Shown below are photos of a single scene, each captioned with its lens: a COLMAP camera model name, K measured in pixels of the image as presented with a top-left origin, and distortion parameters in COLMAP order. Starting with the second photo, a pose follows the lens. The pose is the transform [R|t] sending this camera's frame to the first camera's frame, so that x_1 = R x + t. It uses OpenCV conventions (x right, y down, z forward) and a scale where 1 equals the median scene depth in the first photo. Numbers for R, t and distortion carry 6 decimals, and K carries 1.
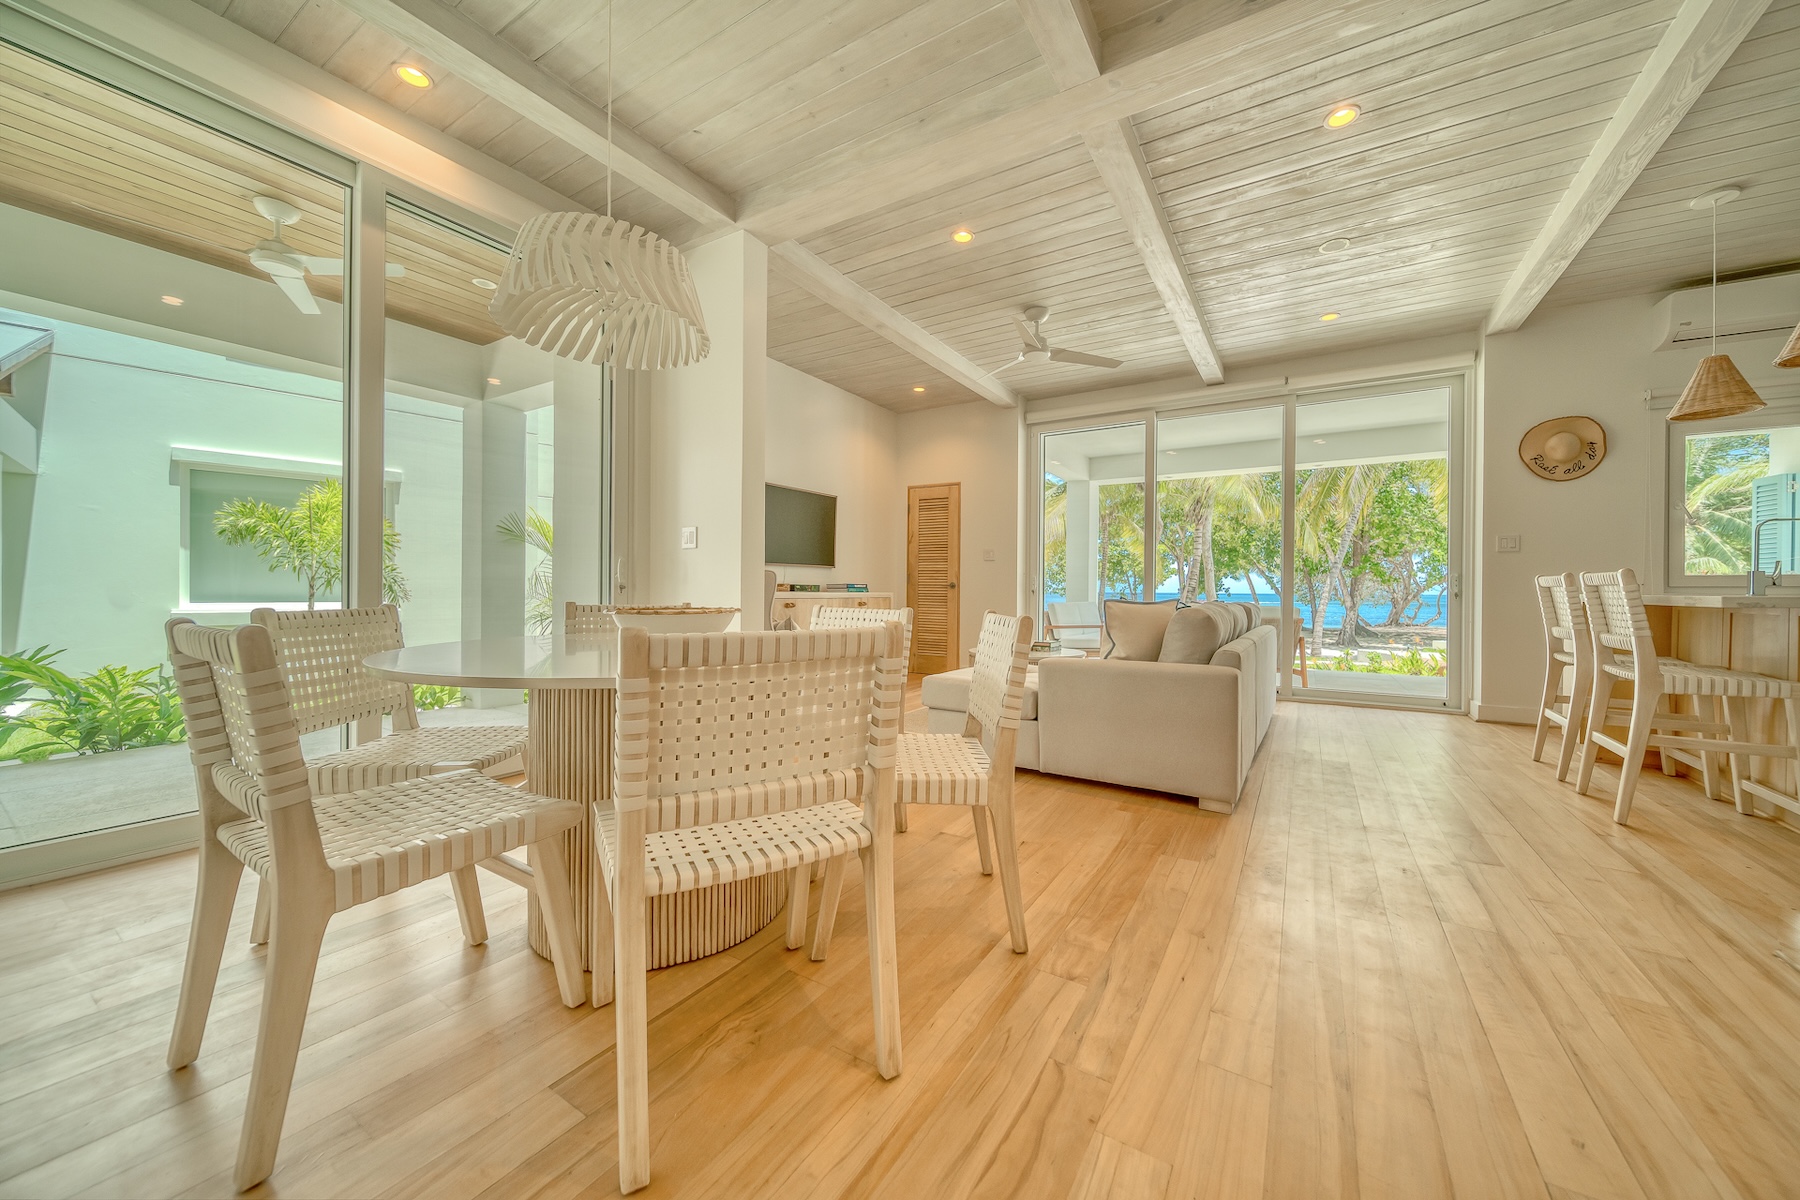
lens RADIAL K [[646.1, 0, 917.3], [0, 646.1, 594.1], [0, 0, 1]] dist [-0.001589, -0.000157]
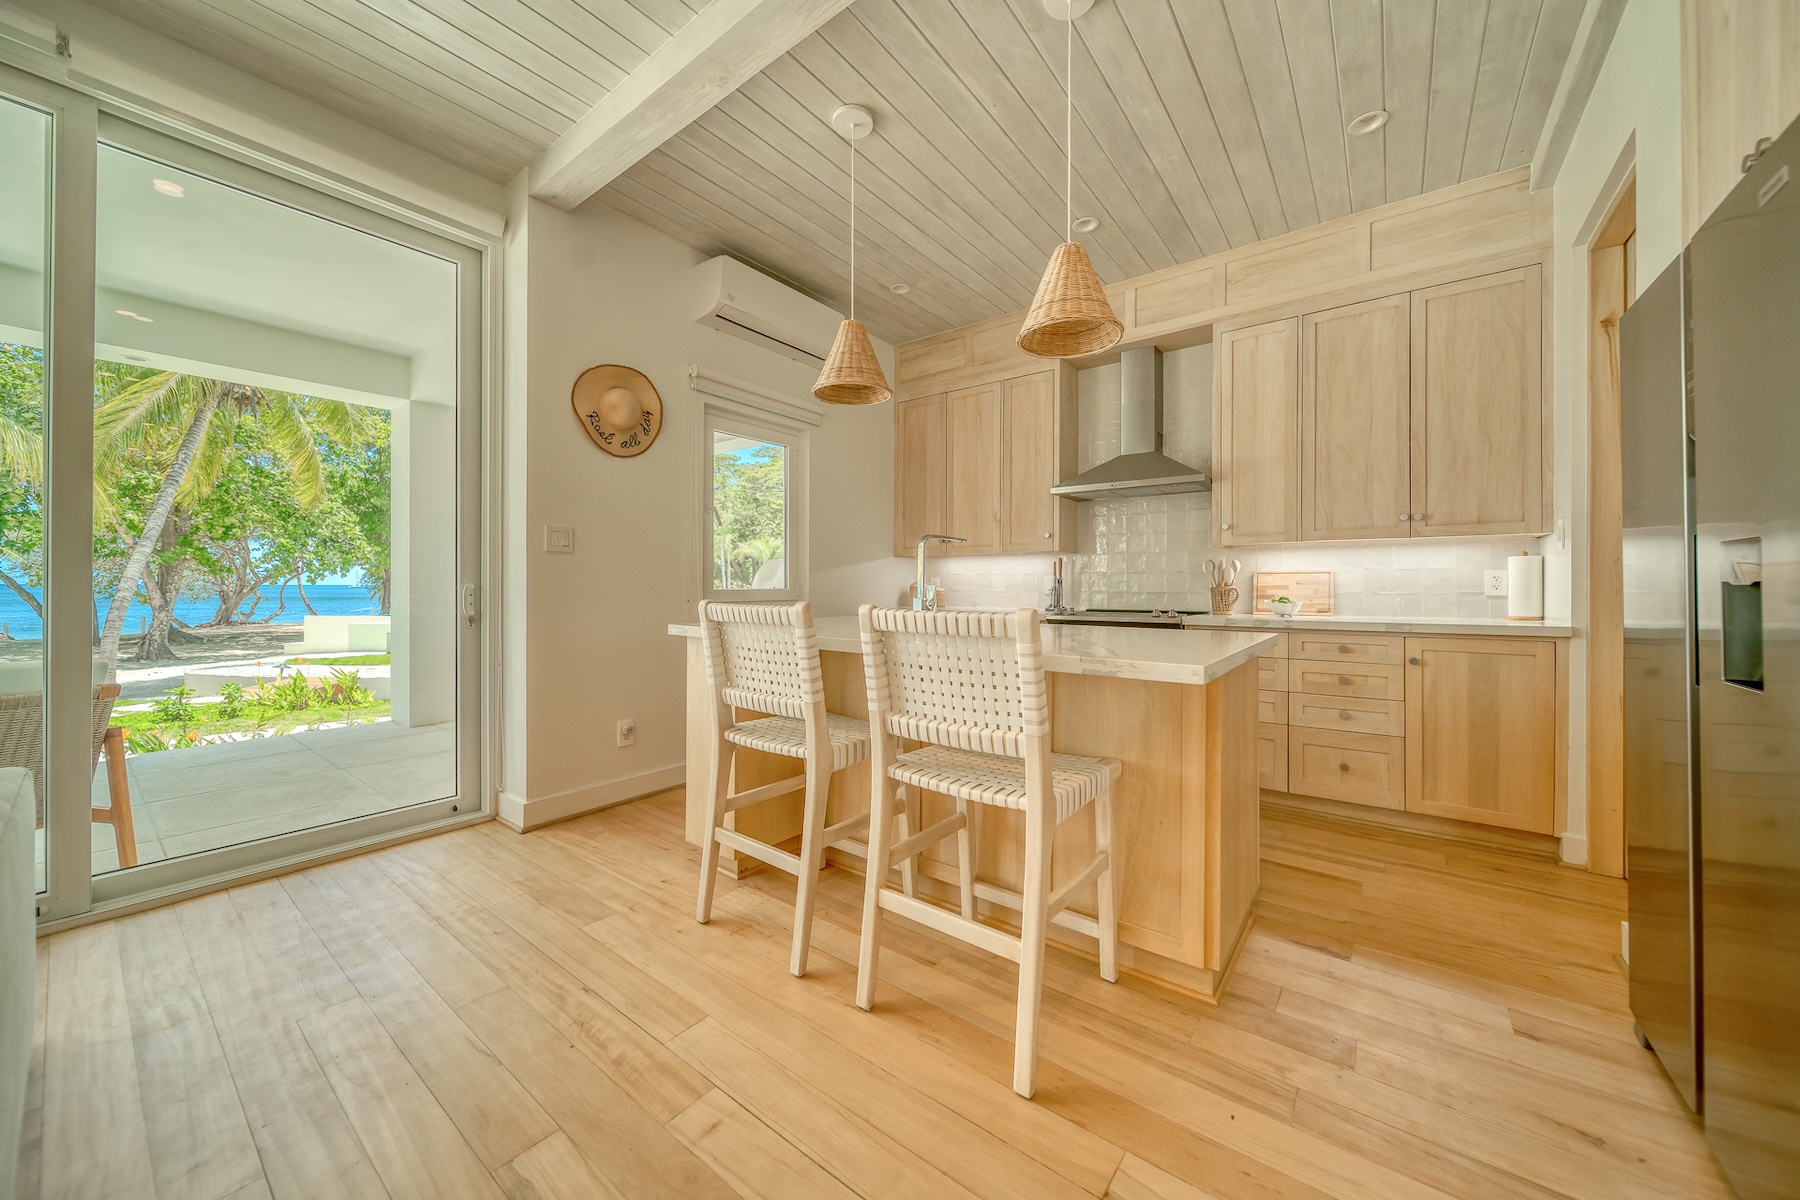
lens RADIAL K [[646.1, 0, 897.1], [0, 646.1, 586.6], [0, 0, 1]] dist [-0.001589, -0.000157]
pose [[0.119130, -0.008108, 0.992846, 0.227339], [0.003233, 0.999965, 0.007778, -0.025542], [-0.992873, 0.002283, 0.119152, 0.420223]]
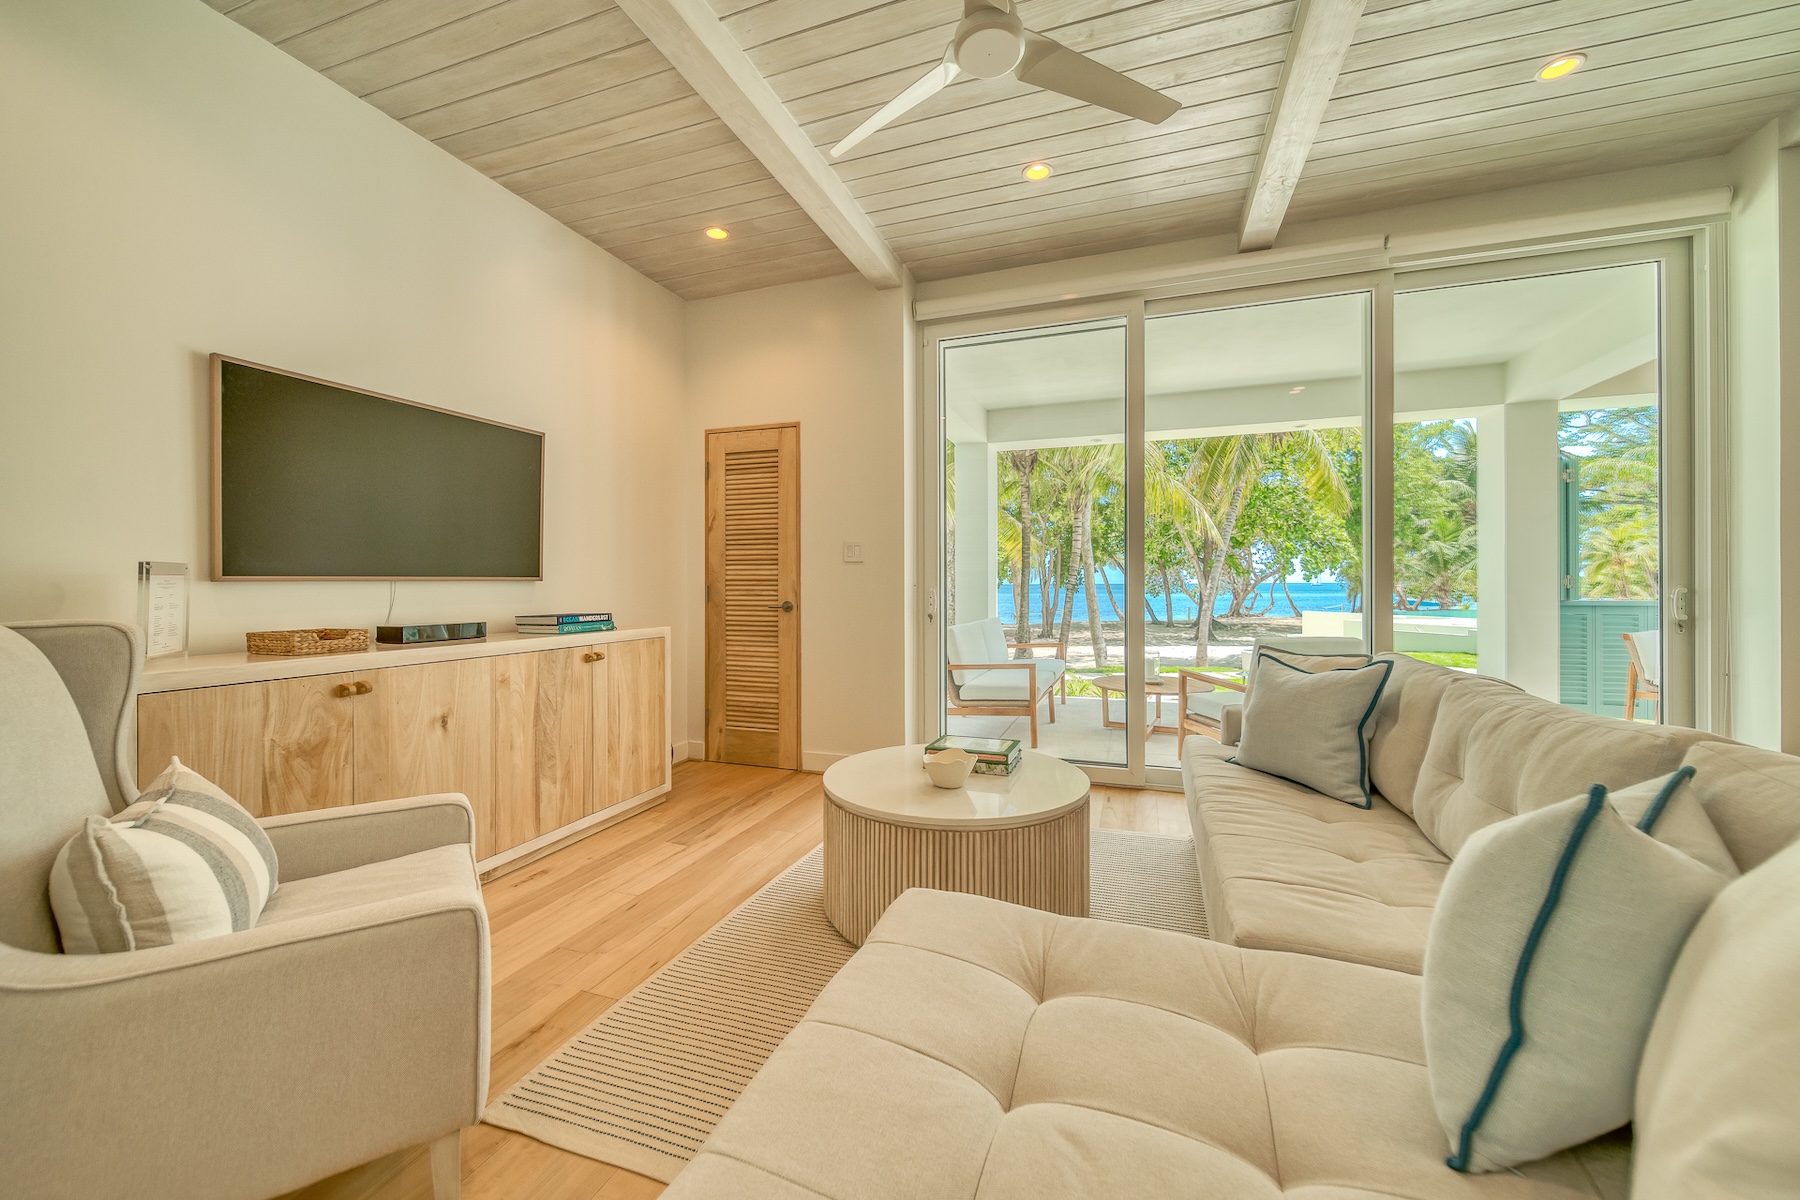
lens RADIAL K [[686.3, 0, 903.5], [0, 686.3, 584.0], [0, 0, 1]] dist [-0.002140, 0.000124]
pose [[0.977221, -0.011281, 0.211926, 0.029116], [0.012333, 0.999917, -0.003643, -0.032282], [-0.211867, 0.006174, 0.977279, 0.431387]]
